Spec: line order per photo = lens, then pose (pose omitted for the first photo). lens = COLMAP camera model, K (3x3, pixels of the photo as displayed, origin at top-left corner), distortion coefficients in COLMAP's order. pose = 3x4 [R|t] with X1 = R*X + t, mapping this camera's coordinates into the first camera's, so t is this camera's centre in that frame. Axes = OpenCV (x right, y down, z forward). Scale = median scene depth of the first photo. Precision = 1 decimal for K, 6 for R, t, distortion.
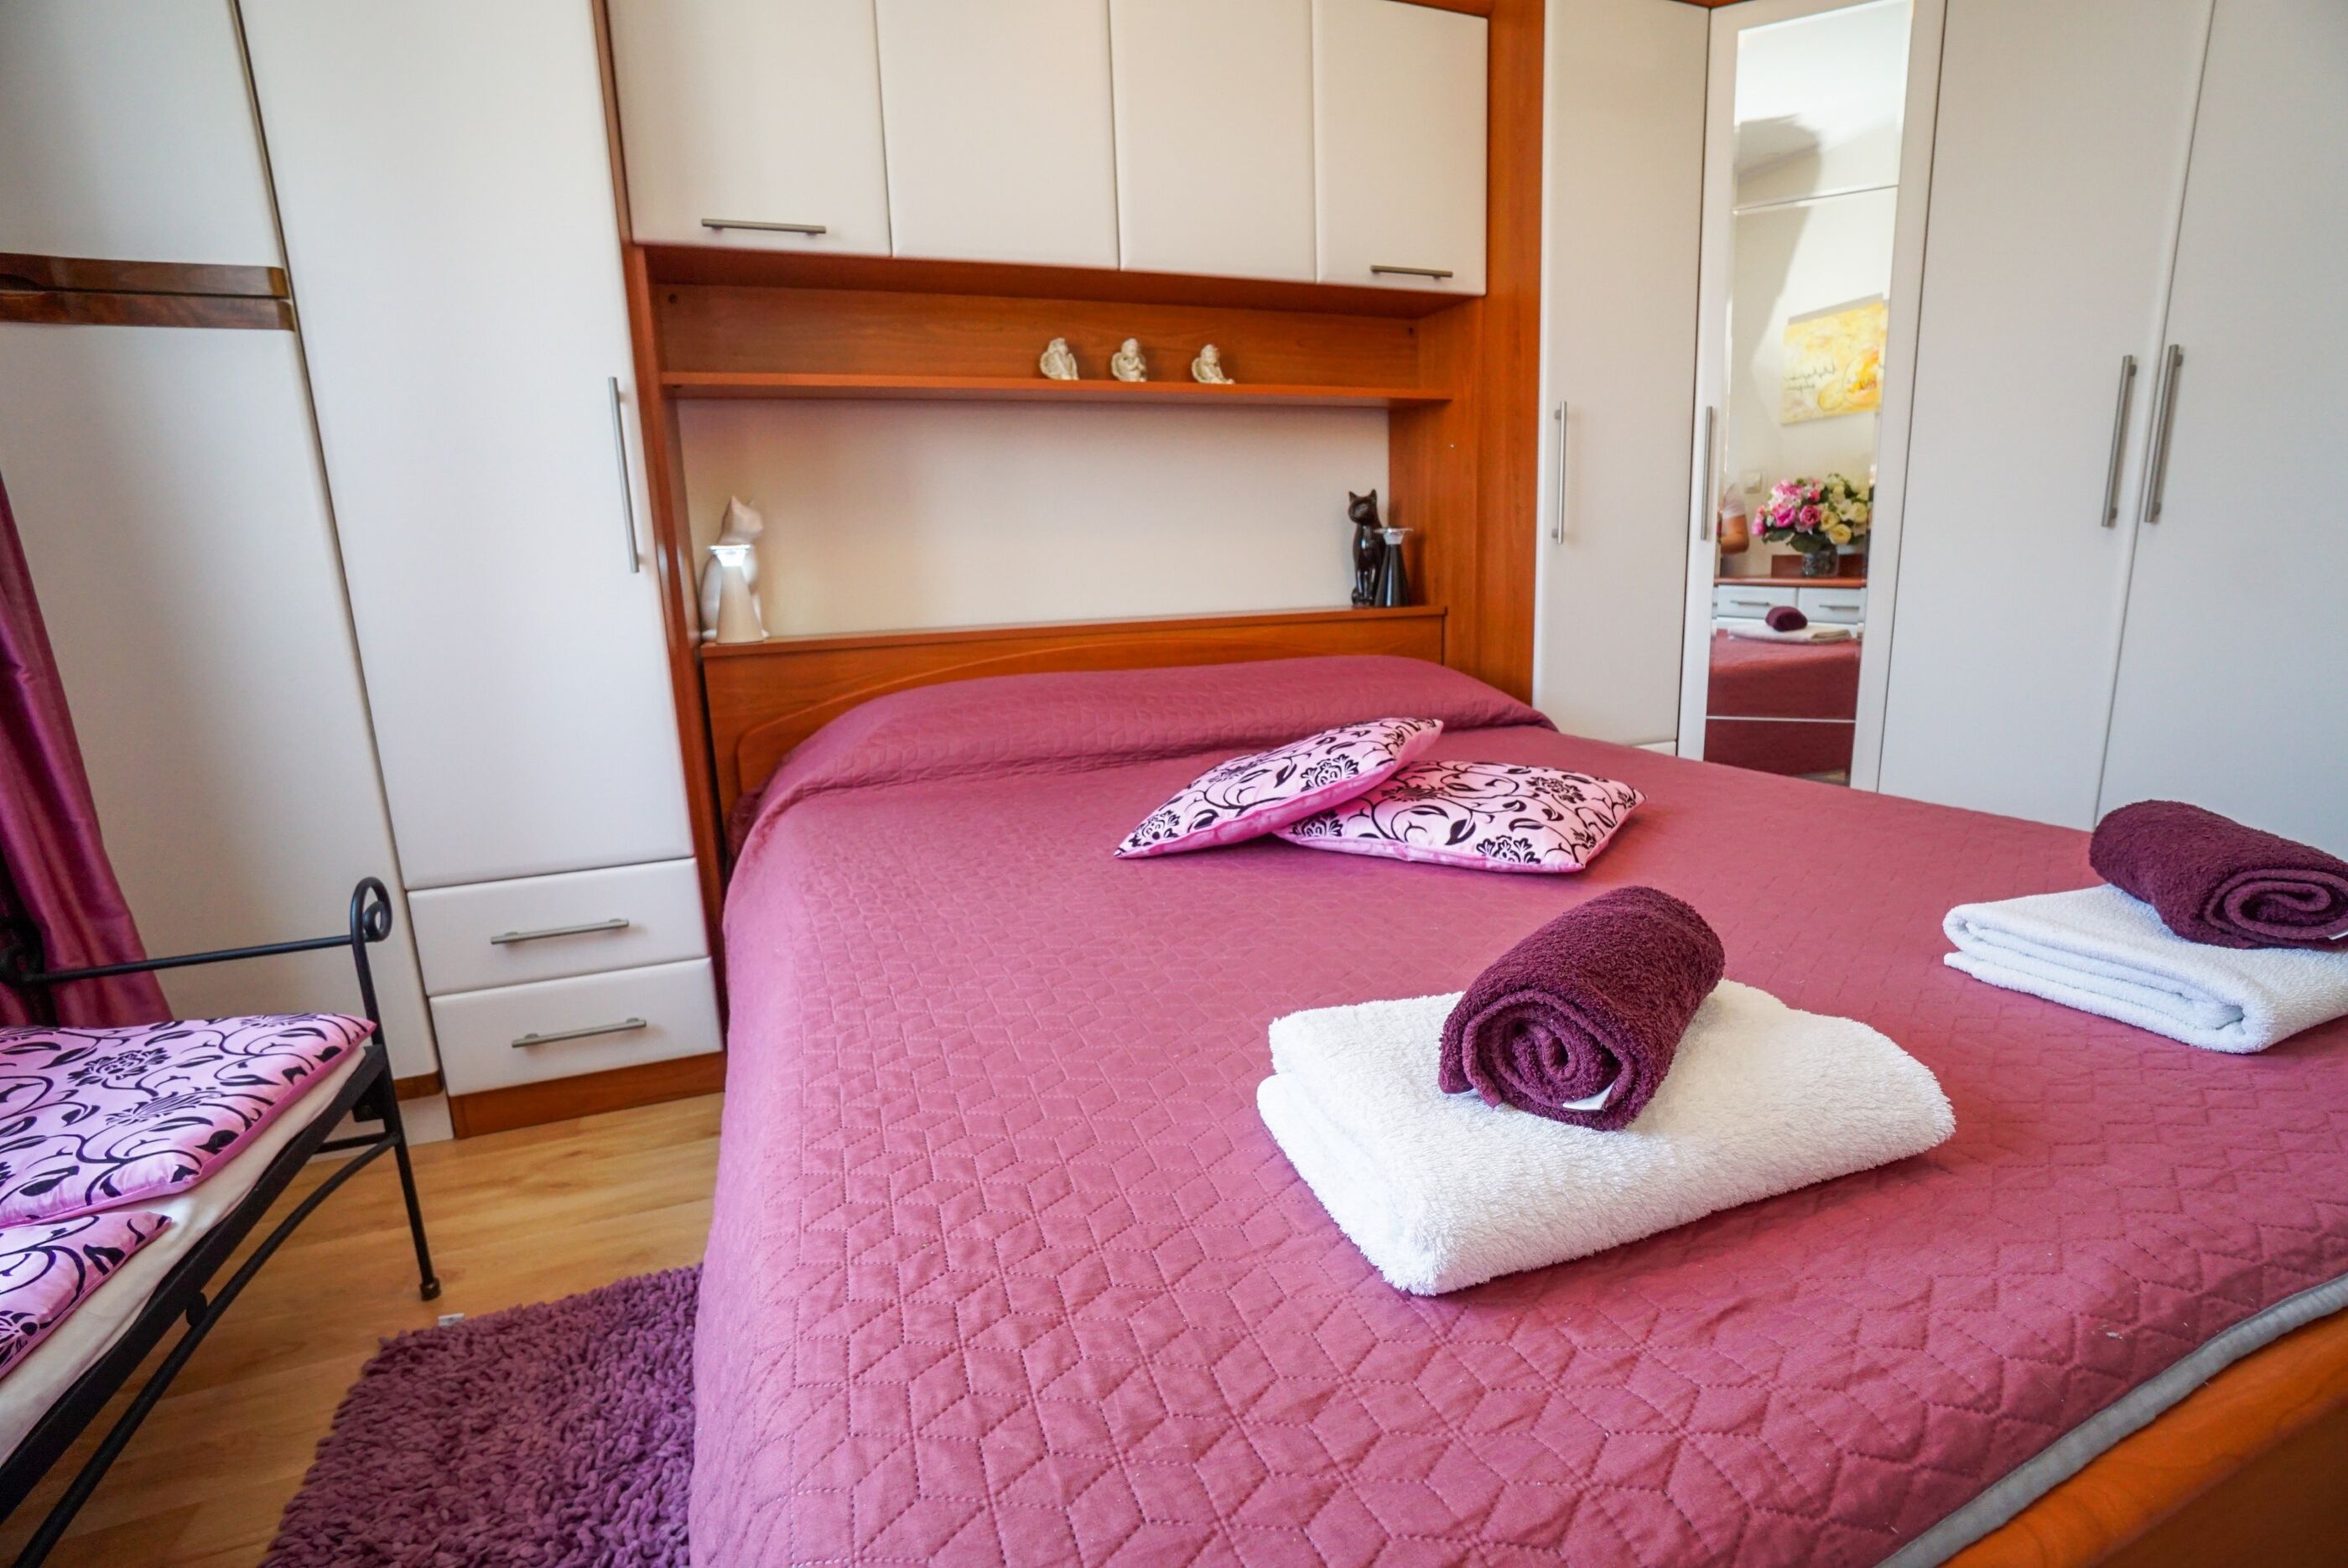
lens RADIAL K [[1004.0, 0, 1185.1], [0, 1004.0, 788.3], [0, 0, 1]] dist [-0.063816, 0.022354]
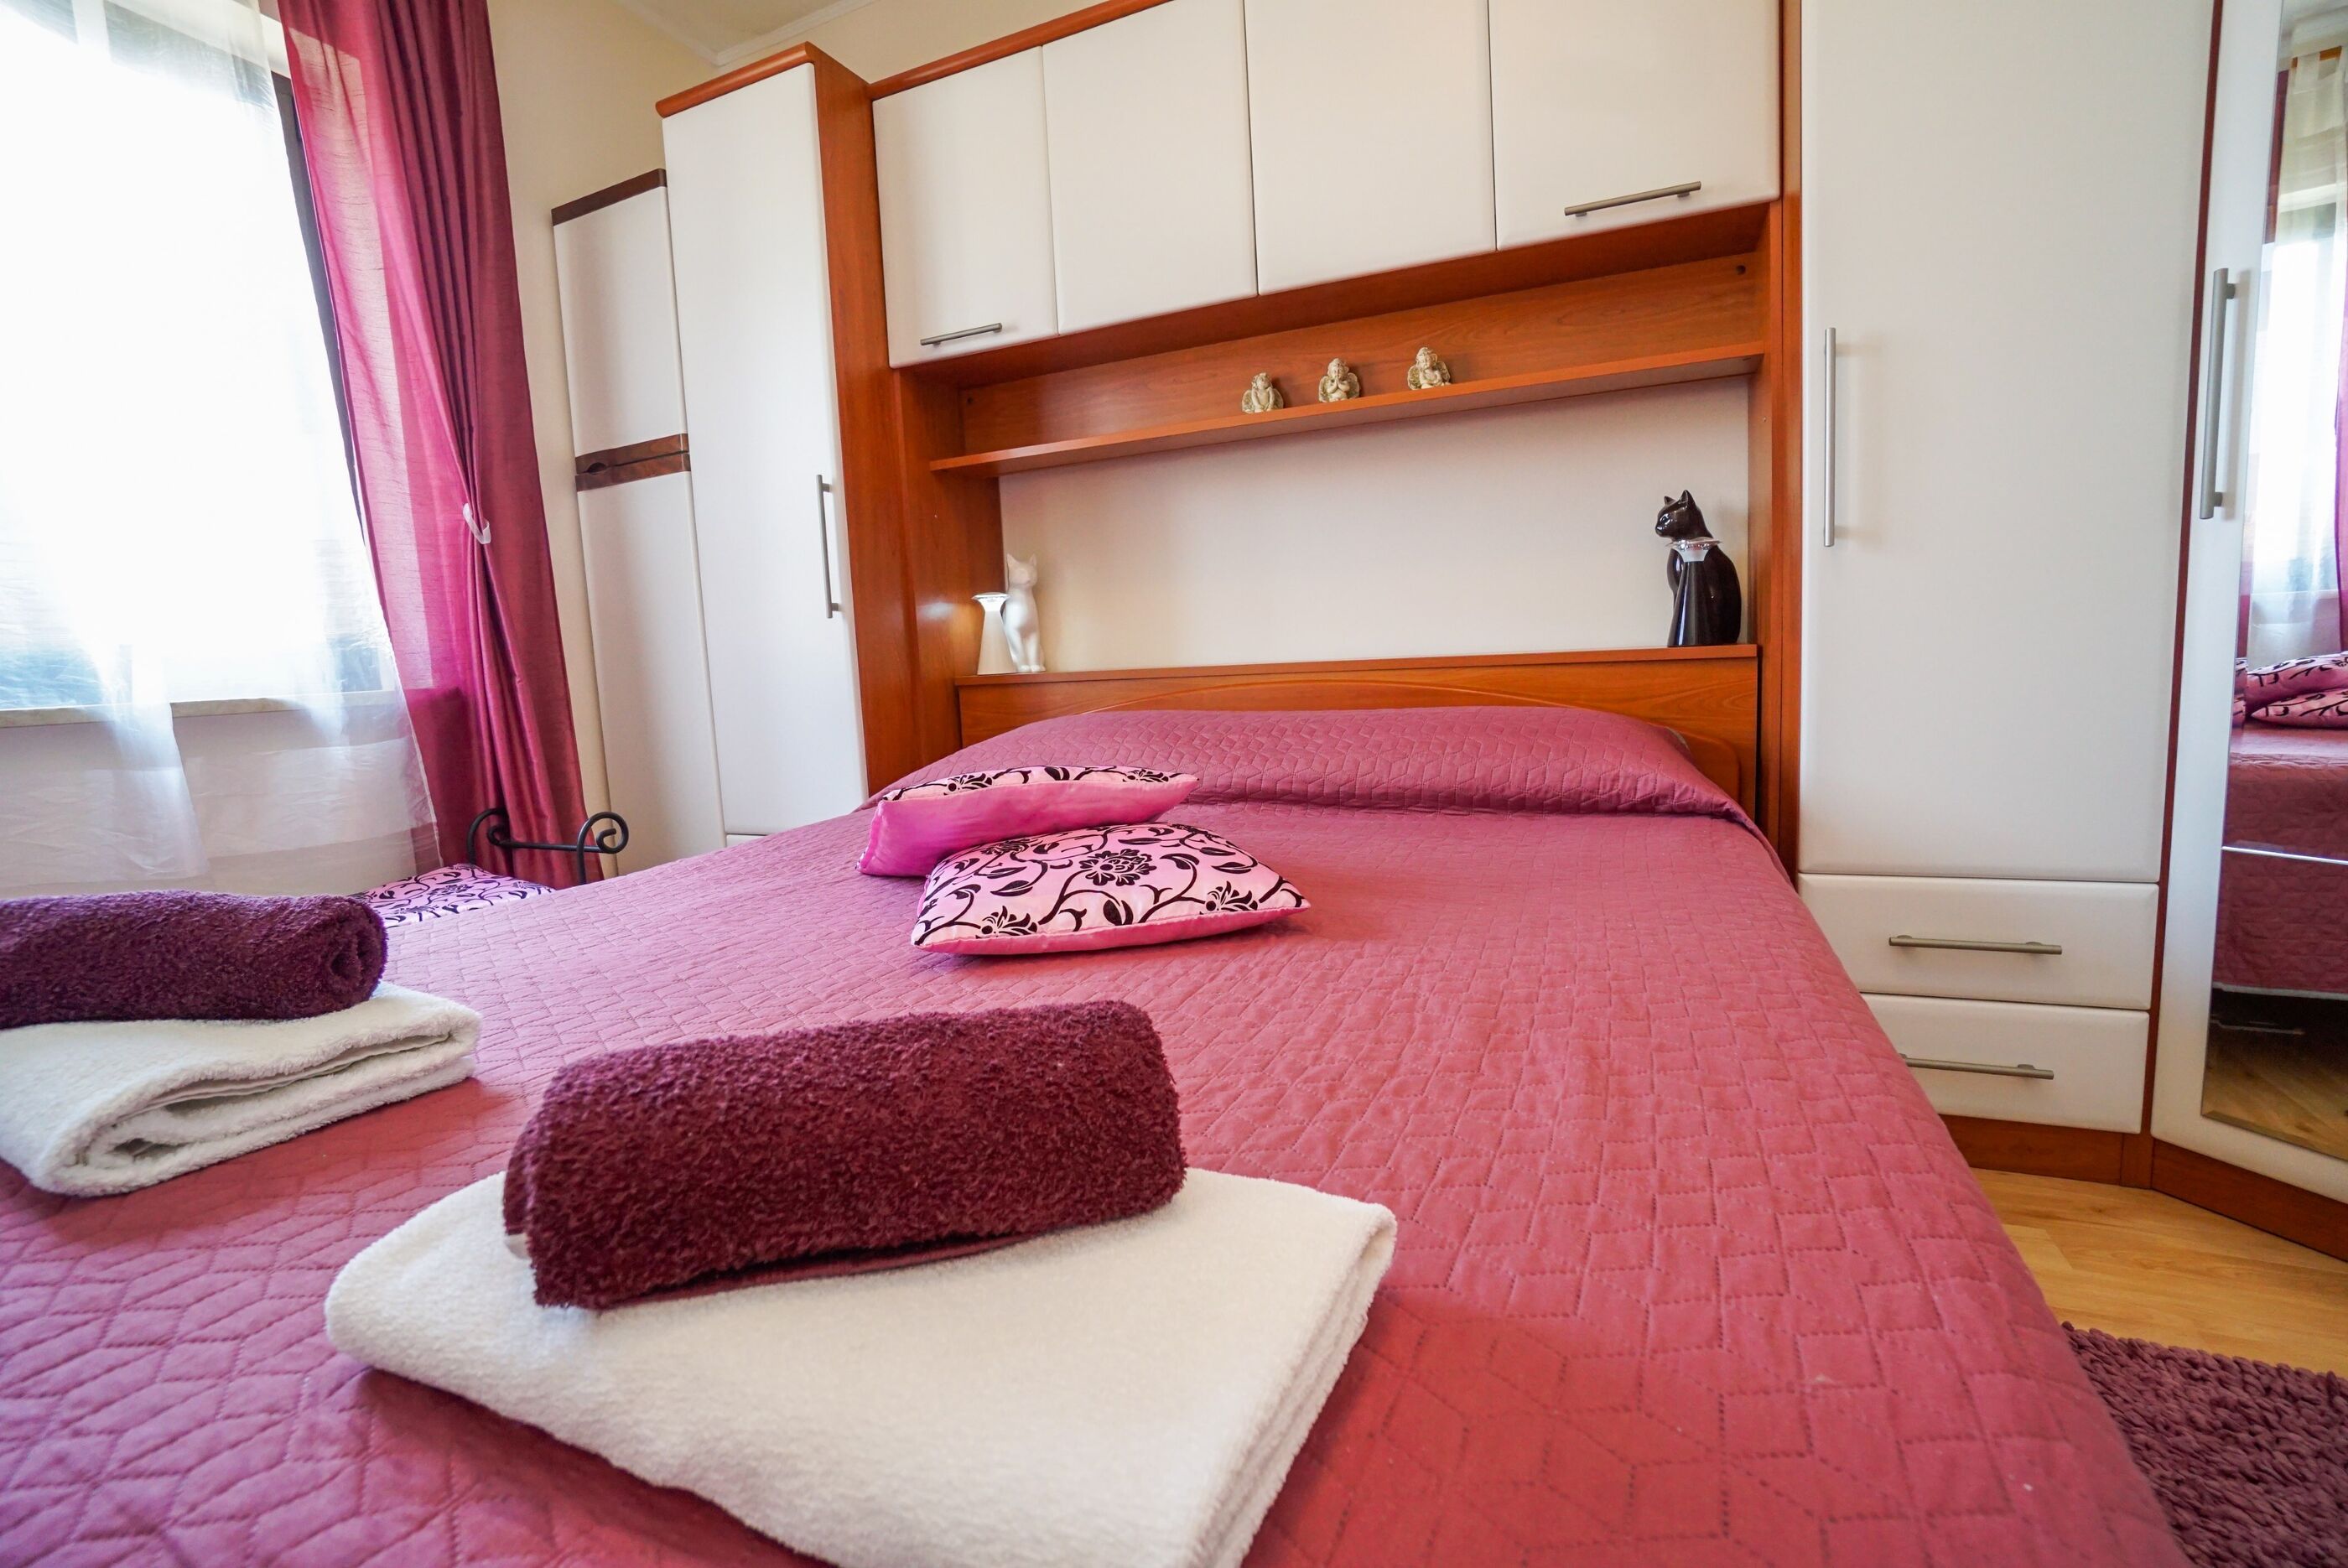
lens RADIAL K [[1004.0, 0, 1185.1], [0, 1004.0, 788.3], [0, 0, 1]] dist [-0.063816, 0.022354]
pose [[0.722471, 0.088749, -0.685682, 0.642535], [-0.128702, 0.991657, -0.007255, -0.036895], [0.679317, 0.093490, 0.727865, 0.326860]]
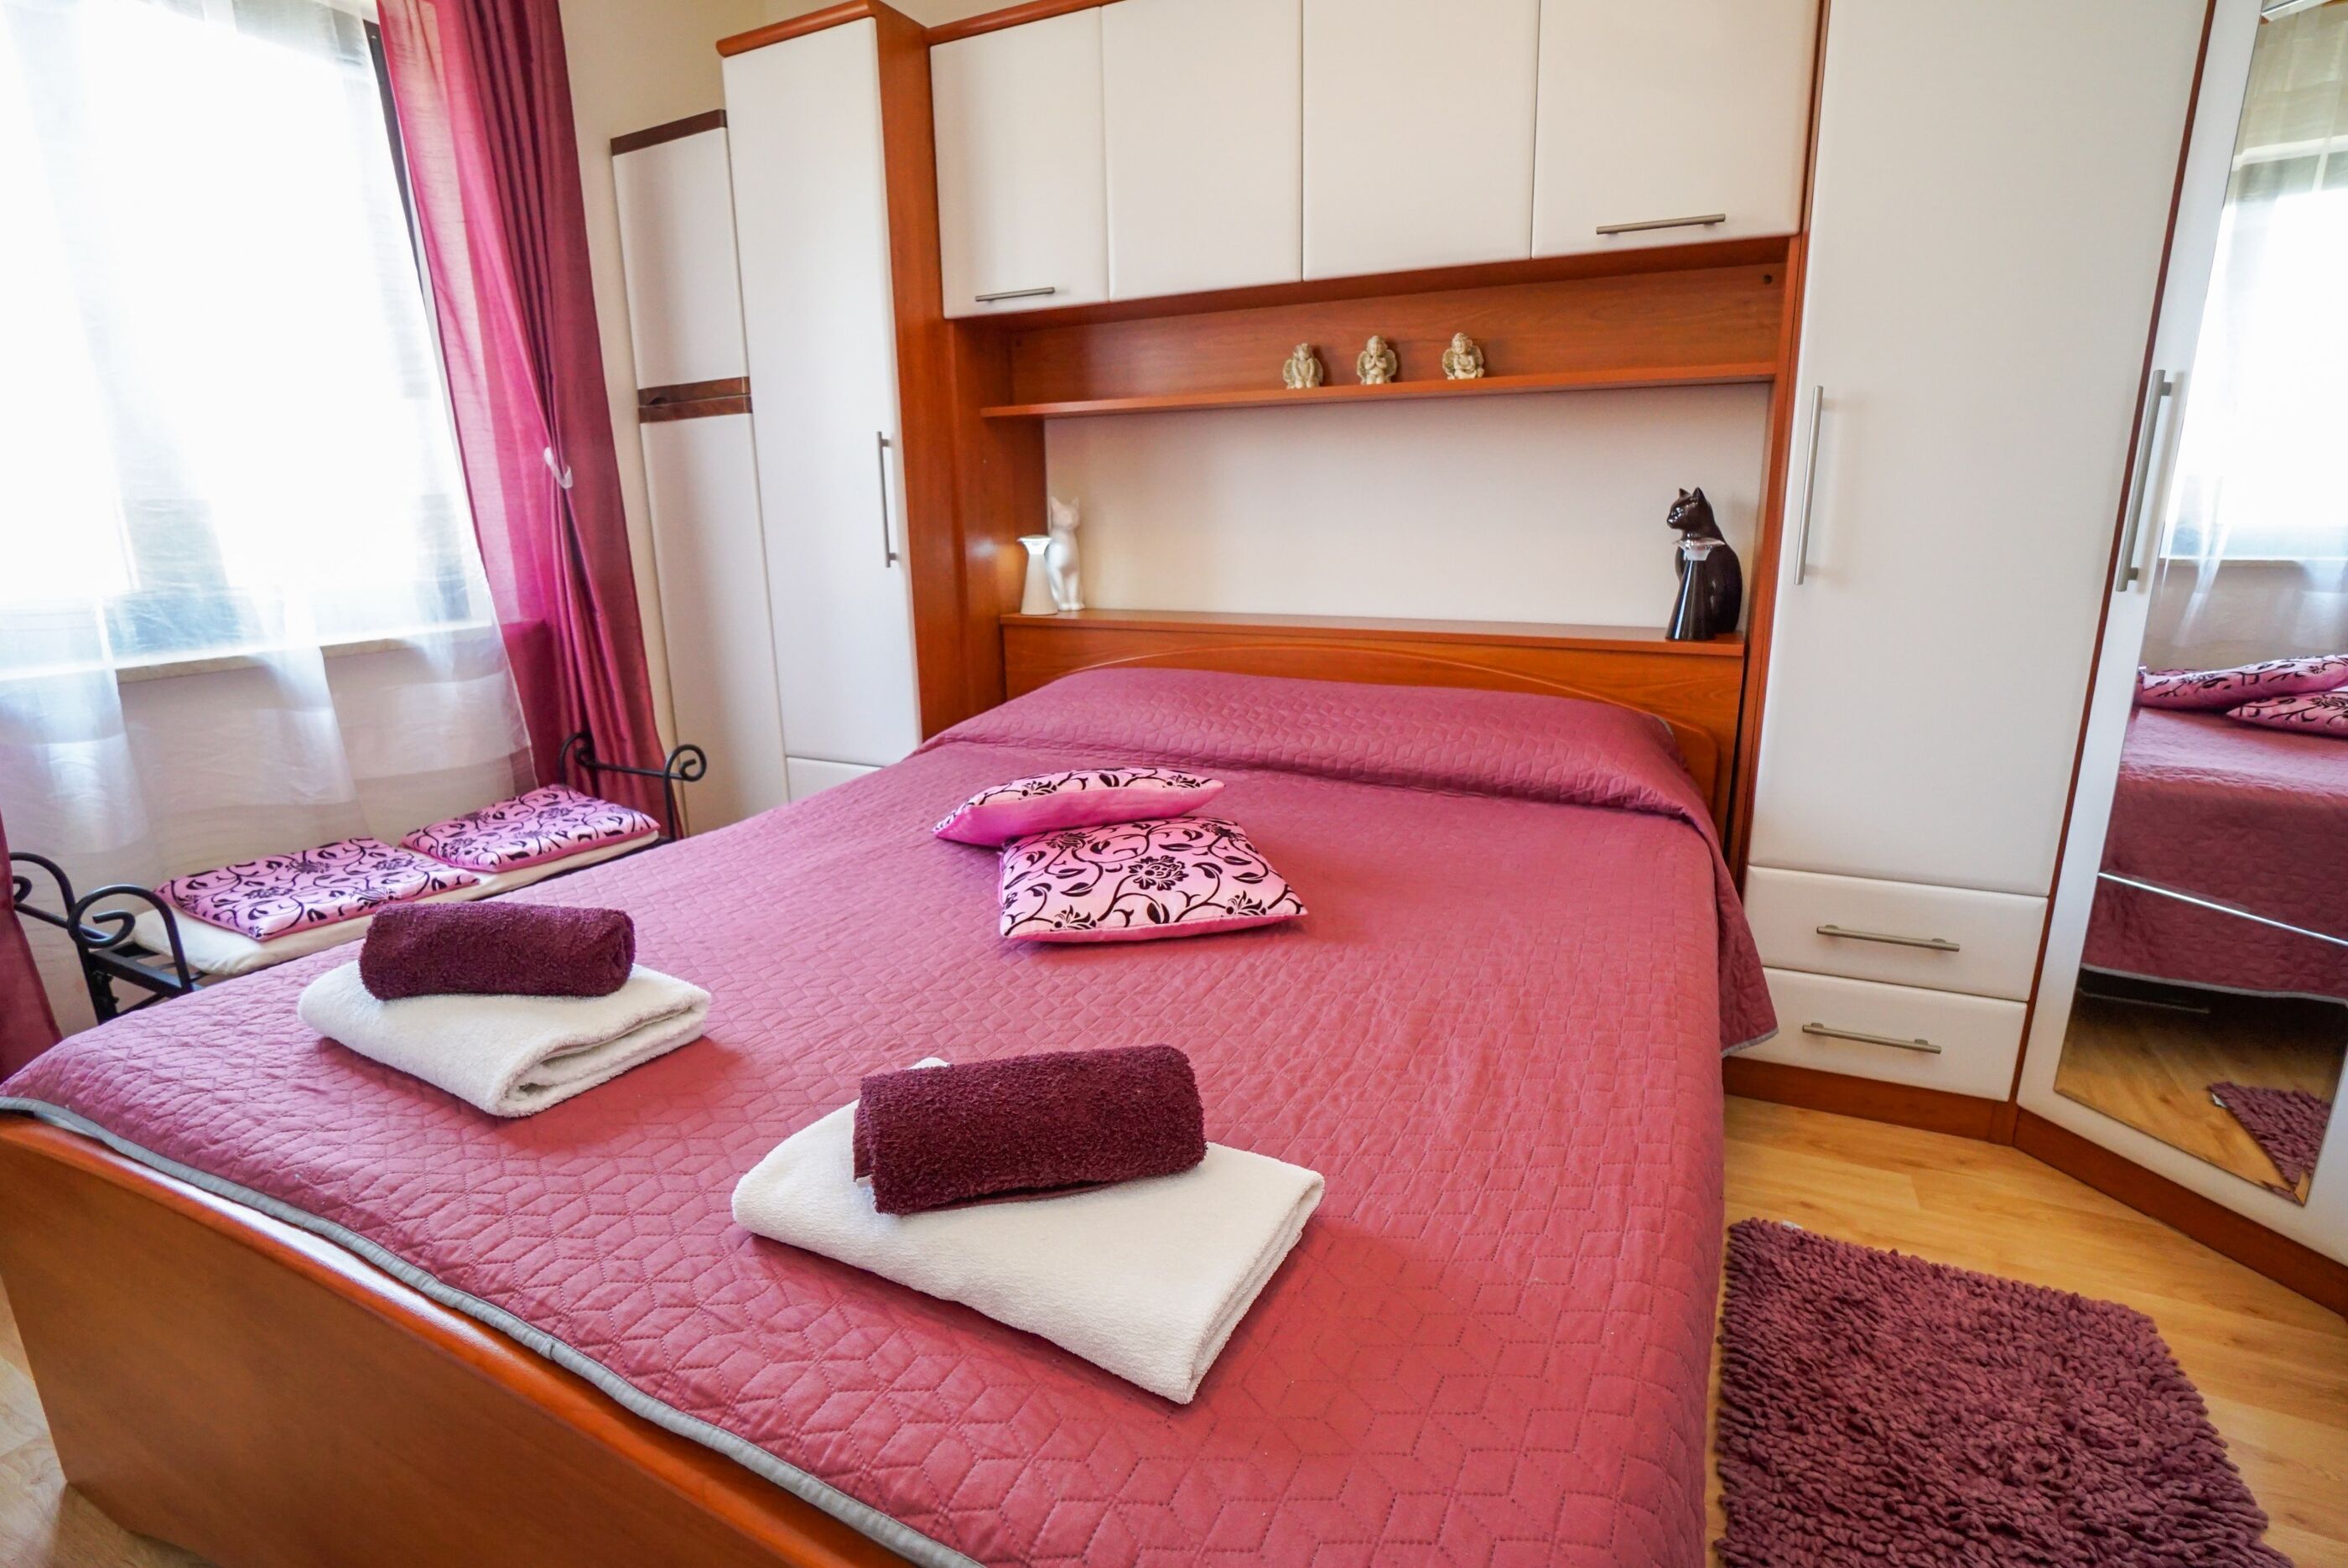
lens RADIAL K [[1072.7, 0, 1183.9], [0, 1072.7, 779.2], [0, 0, 1]] dist [-0.058113, 0.019231]
pose [[0.700047, 0.200918, -0.685249, 0.756619], [-0.166289, 0.979088, 0.117192, -0.149899], [0.694466, 0.031910, 0.718818, 0.176041]]
